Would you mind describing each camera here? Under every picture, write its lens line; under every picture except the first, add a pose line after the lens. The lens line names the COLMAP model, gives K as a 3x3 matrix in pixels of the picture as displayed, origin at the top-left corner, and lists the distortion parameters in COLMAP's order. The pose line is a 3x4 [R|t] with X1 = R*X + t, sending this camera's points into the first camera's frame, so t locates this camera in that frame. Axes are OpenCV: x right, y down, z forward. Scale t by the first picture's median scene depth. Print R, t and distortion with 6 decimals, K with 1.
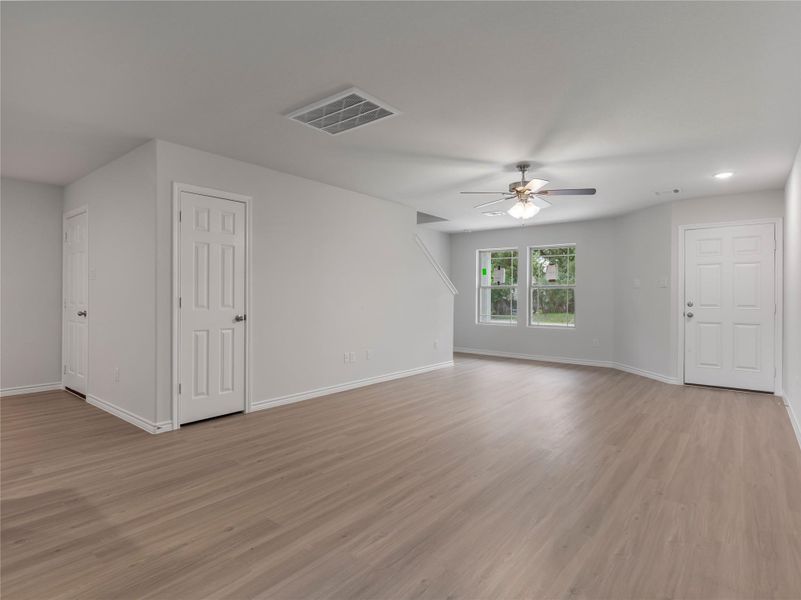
lens RADIAL K [[437.6, 0, 402.6], [0, 437.6, 296.1], [0, 0, 1]] dist [-0.002406, -0.000502]
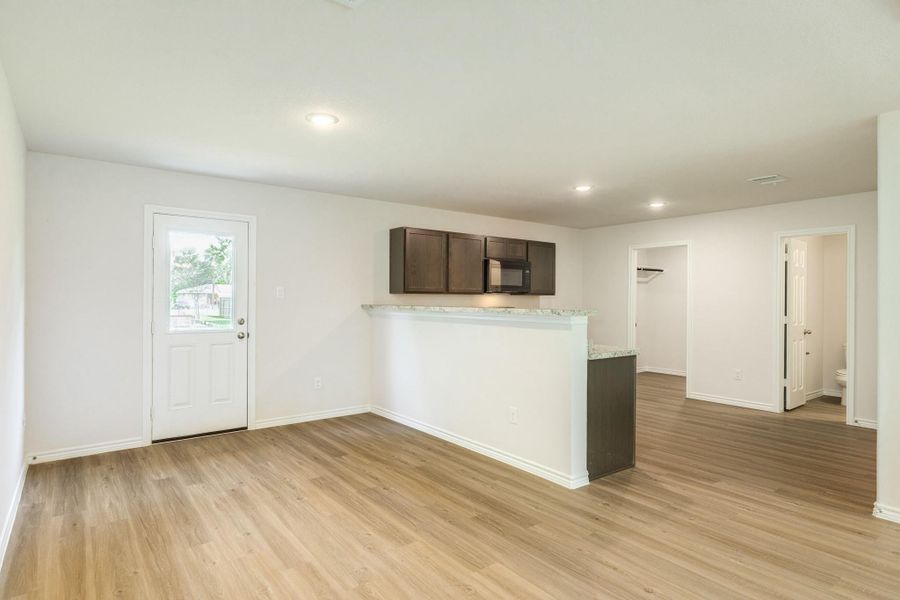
lens RADIAL K [[493.9, 0, 450.0], [0, 493.9, 300.0], [0, 0, 1]] dist [0.006104, 0.000699]
pose [[-0.246928, -0.005426, -0.969019, 0.437557], [-0.010919, 0.999936, -0.002817, -0.040618], [0.968972, 0.009885, -0.246972, 0.522184]]
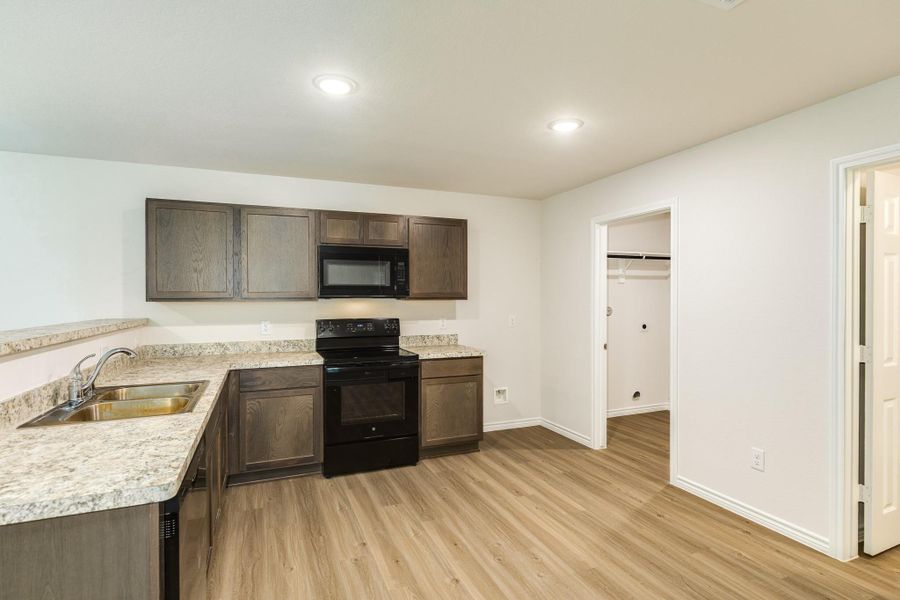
lens RADIAL K [[459.0, 0, 450.0], [0, 459.0, 300.0], [0, 0, 1]] dist [-0.000665, -0.000268]
pose [[-0.488742, 0.000206, -0.872428, -0.559136], [-0.002461, 0.999996, 0.001615, -0.071489], [0.872425, 0.002937, -0.488740, 1.006020]]
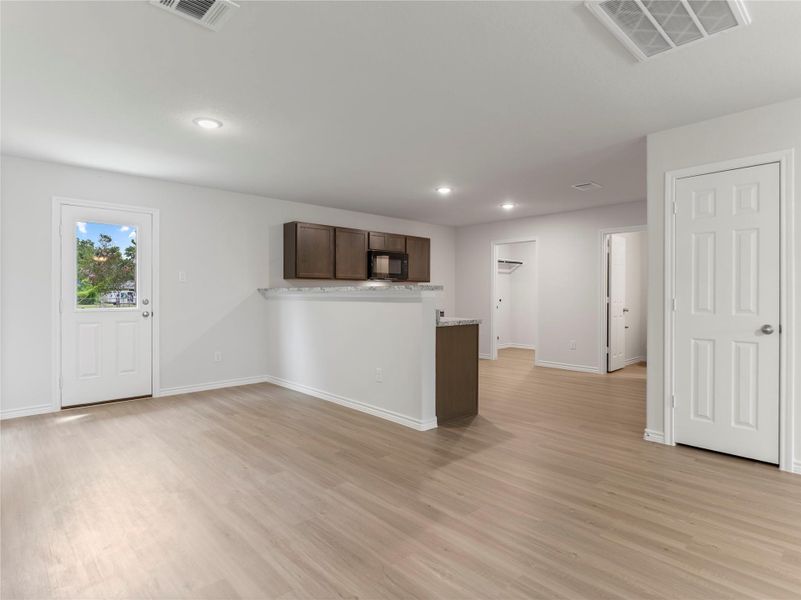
lens RADIAL K [[437.6, 0, 402.6], [0, 437.6, 296.1], [0, 0, 1]] dist [-0.002406, -0.000502]
pose [[-0.149401, -0.002192, -0.988774, 0.489455], [-0.005545, 0.999984, -0.001379, 0.001112], [0.988761, 0.005277, -0.149411, 0.627485]]
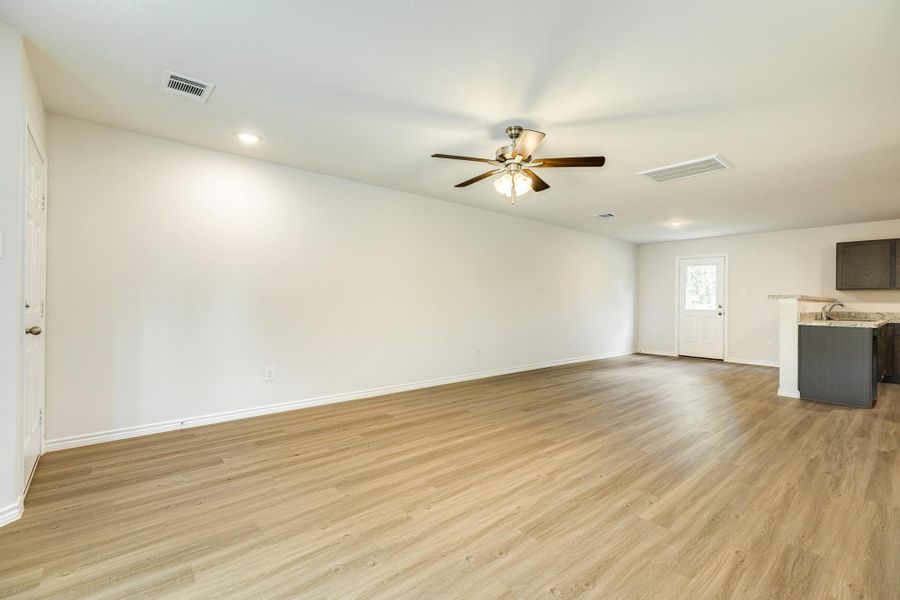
lens RADIAL K [[401.4, 0, 449.2], [0, 401.4, 299.5], [0, 0, 1]] dist [0.003669, 0.000502]
pose [[-0.981885, -0.016572, 0.188752, 0.308990], [-0.016878, 0.999858, -0.000016, 0.008799], [-0.188725, -0.003201, -0.982025, 2.133365]]
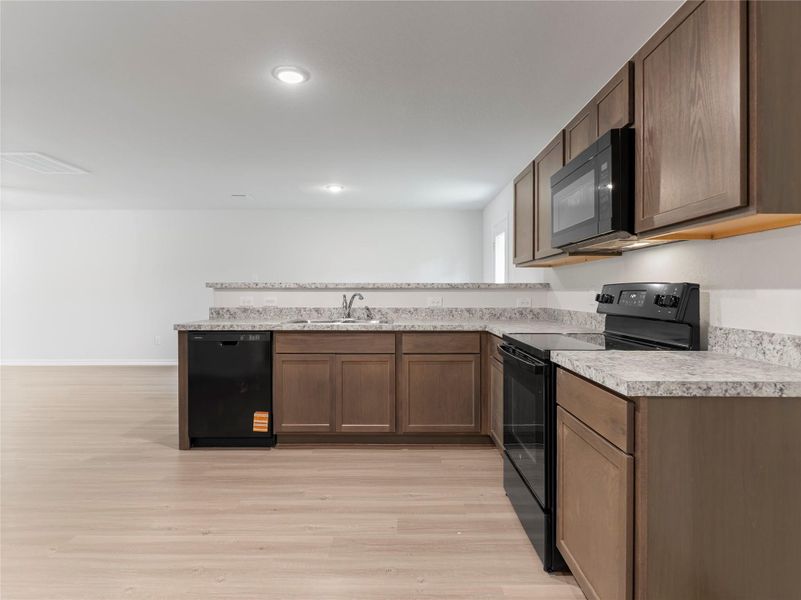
lens RADIAL K [[450.3, 0, 399.3], [0, 450.3, 295.5], [0, 0, 1]] dist [-0.000677, -0.000321]
pose [[-0.613773, -0.012705, 0.789380, -1.772680], [-0.000213, 0.999873, 0.015927, -0.013391], [-0.789482, 0.009607, -0.613698, 0.867490]]
